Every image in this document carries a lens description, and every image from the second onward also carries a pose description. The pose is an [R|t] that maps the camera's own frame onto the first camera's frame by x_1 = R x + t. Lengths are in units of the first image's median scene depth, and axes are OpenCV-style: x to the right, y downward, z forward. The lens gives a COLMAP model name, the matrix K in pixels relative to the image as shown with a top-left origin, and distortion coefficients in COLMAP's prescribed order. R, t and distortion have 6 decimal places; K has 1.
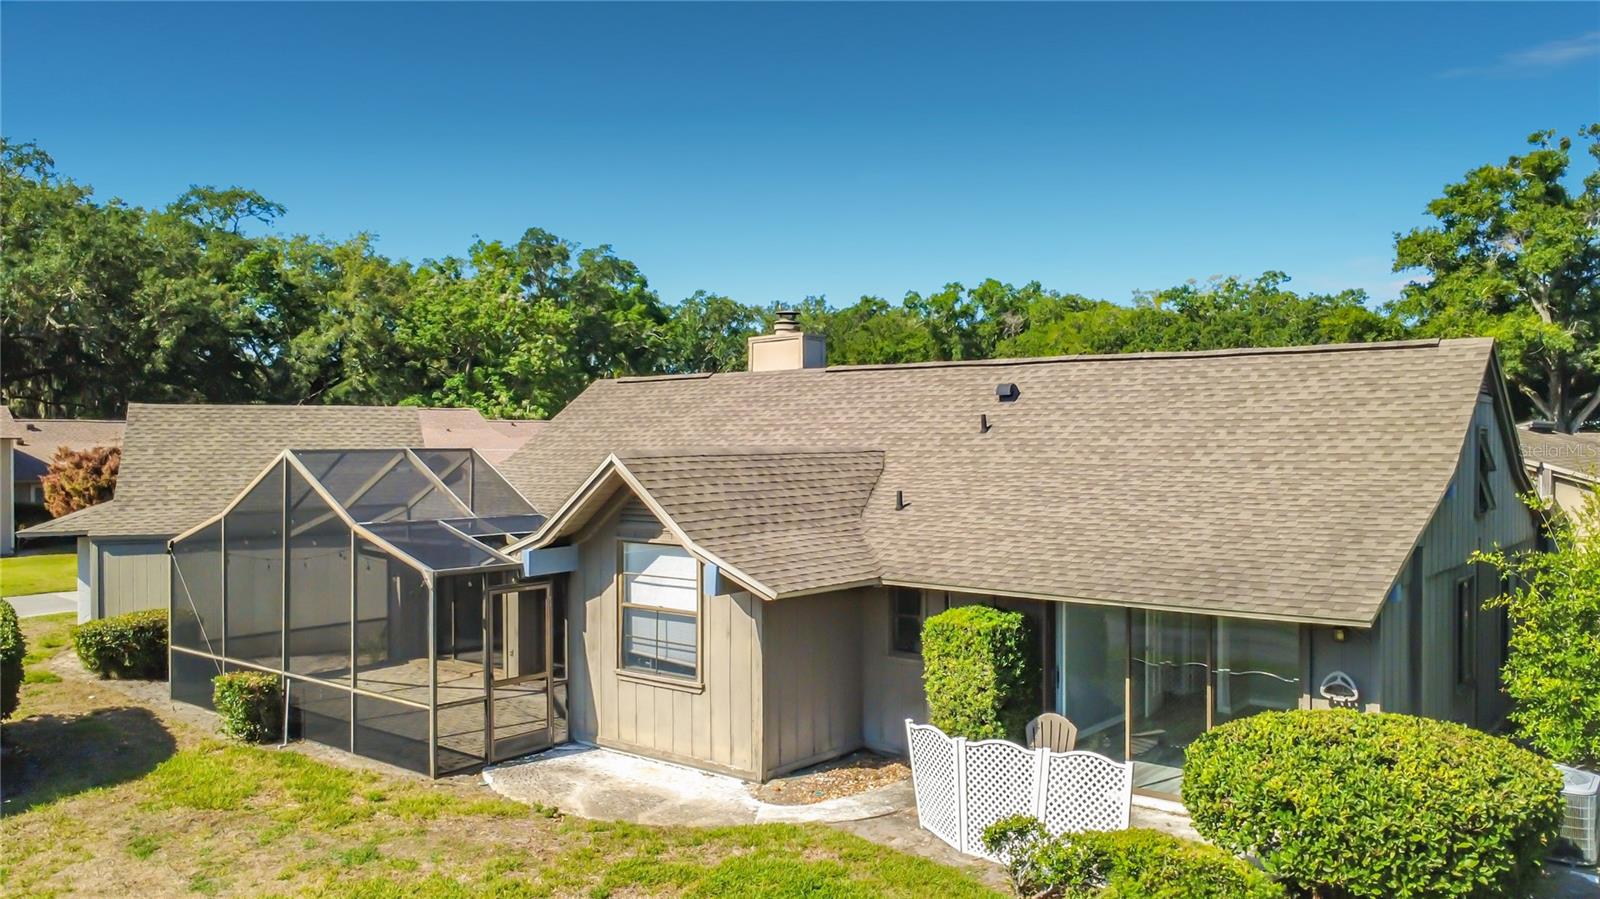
lens RADIAL K [[1222.3, 0, 800.0], [0, 1222.3, 449.5], [0, 0, 1]] dist [-0.002435, -0.000570]
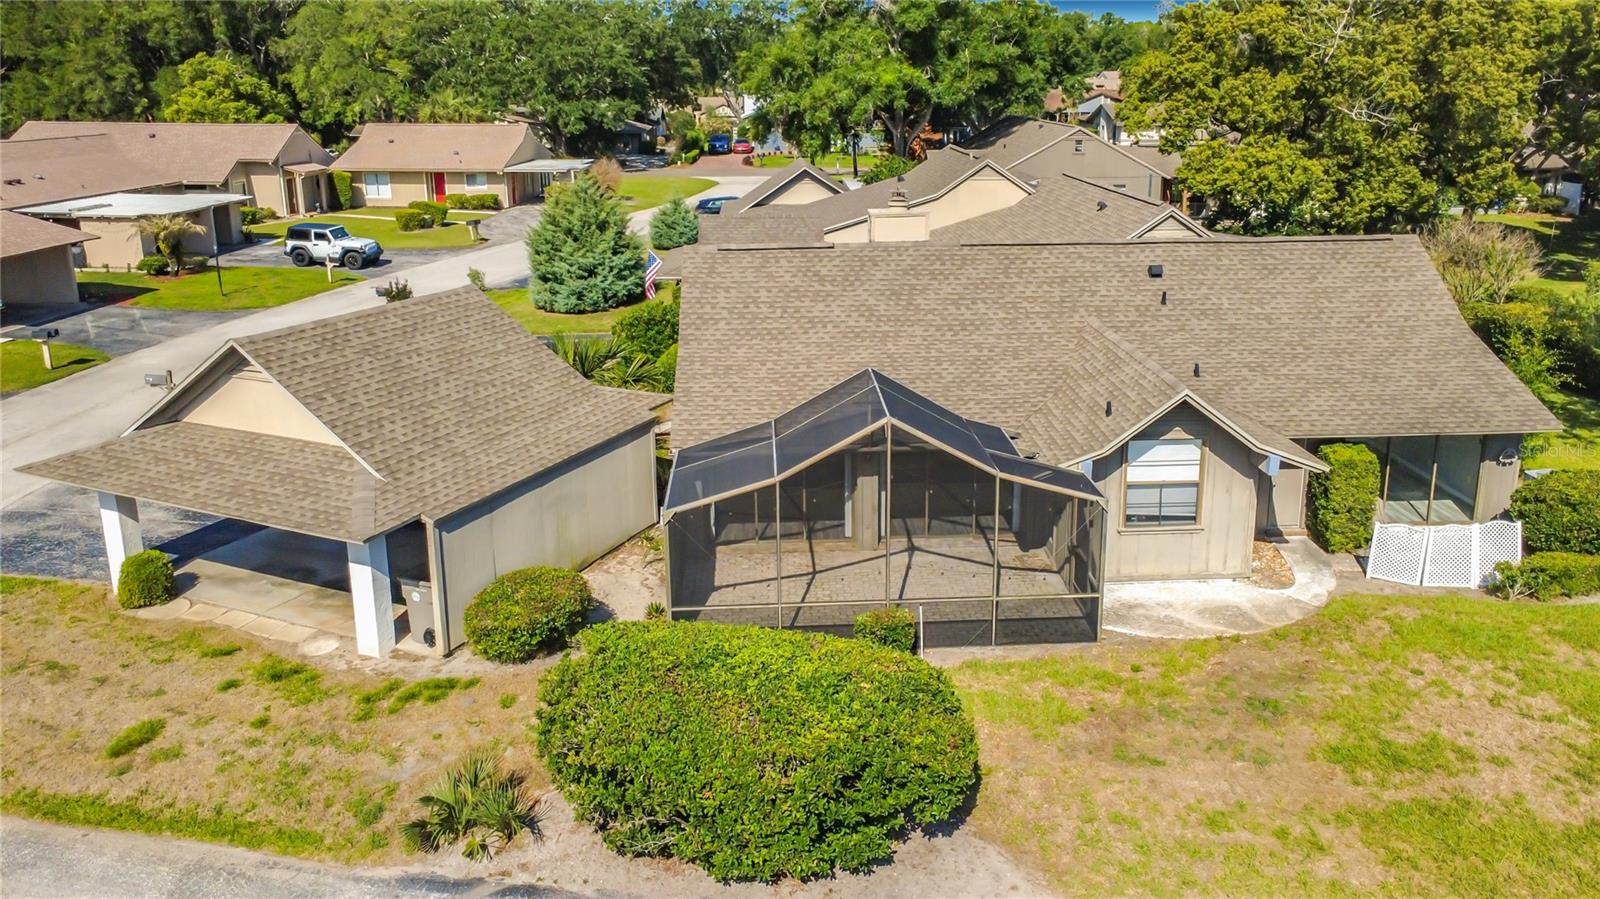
lens RADIAL K [[1164.9, 0, 852.8], [0, 1164.9, 356.8], [0, 0, 1]] dist [0.028353, -0.000850]
pose [[0.722814, -0.159304, 0.672430, -1.236037], [0.000727, 0.973241, 0.229787, -0.318697], [-0.691042, -0.165605, 0.703588, 0.302112]]
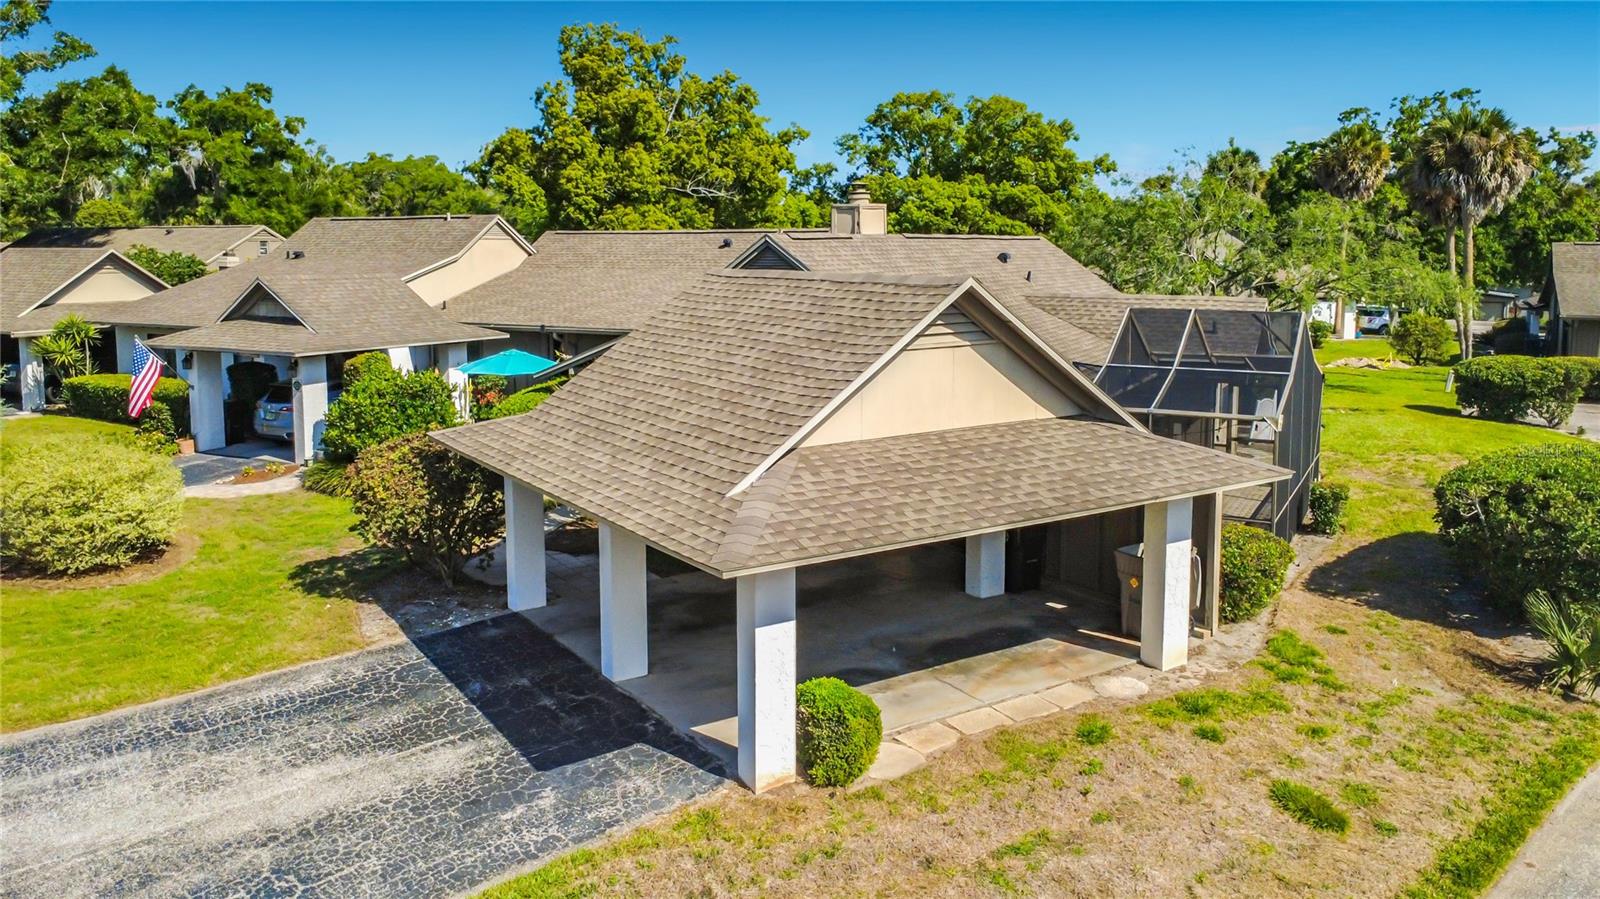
lens RADIAL K [[1203.5, 0, 799.3], [0, 1203.5, 368.7], [0, 0, 1]] dist [-0.000876, 0.001406]
pose [[-0.185245, -0.097215, 0.977872, -1.669252], [0.009280, 0.994877, 0.100664, -0.076808], [-0.982649, 0.027722, -0.183394, 1.869713]]
